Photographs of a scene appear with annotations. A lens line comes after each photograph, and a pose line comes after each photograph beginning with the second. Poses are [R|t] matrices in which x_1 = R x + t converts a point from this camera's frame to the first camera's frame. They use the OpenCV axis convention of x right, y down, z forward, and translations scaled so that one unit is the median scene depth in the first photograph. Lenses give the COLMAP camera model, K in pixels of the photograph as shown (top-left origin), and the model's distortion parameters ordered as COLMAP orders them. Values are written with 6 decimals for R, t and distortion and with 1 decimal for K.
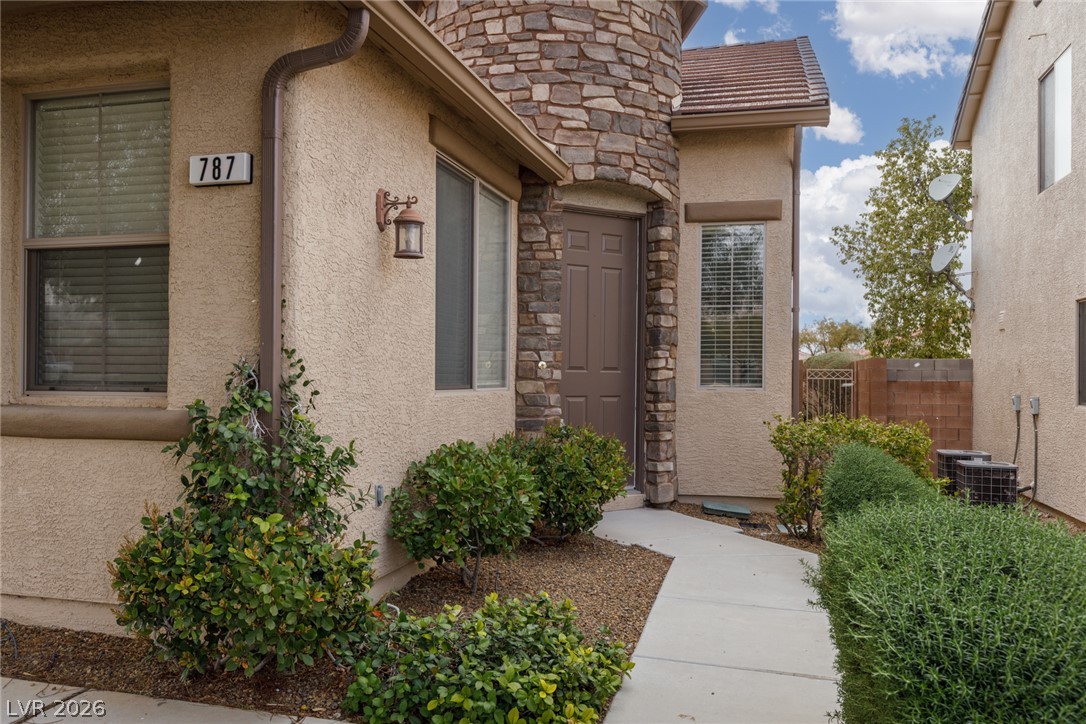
lens RADIAL K [[852.8, 0, 543.0], [0, 852.8, 362.0], [0, 0, 1]] dist [0.001106, 0.000829]
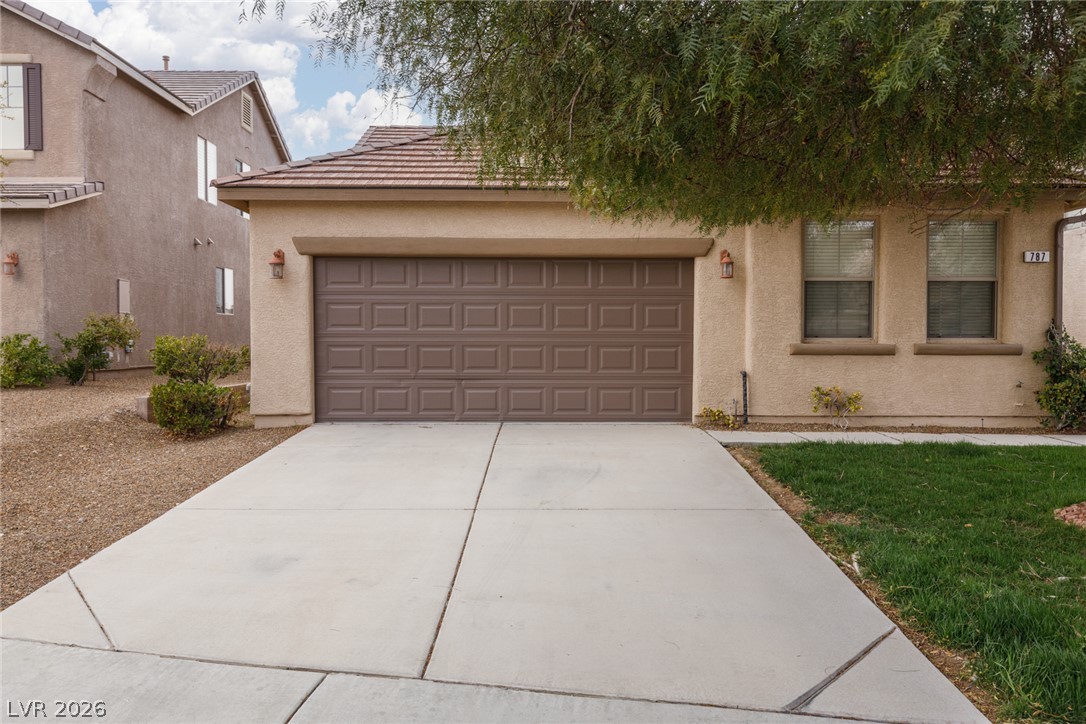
lens RADIAL K [[852.8, 0, 543.0], [0, 852.8, 362.0], [0, 0, 1]] dist [0.001106, 0.000829]
pose [[0.960191, -0.011461, 0.279108, -2.716623], [-0.000894, 0.999027, 0.044098, -0.004489], [-0.279342, -0.042592, 0.959247, -1.240350]]
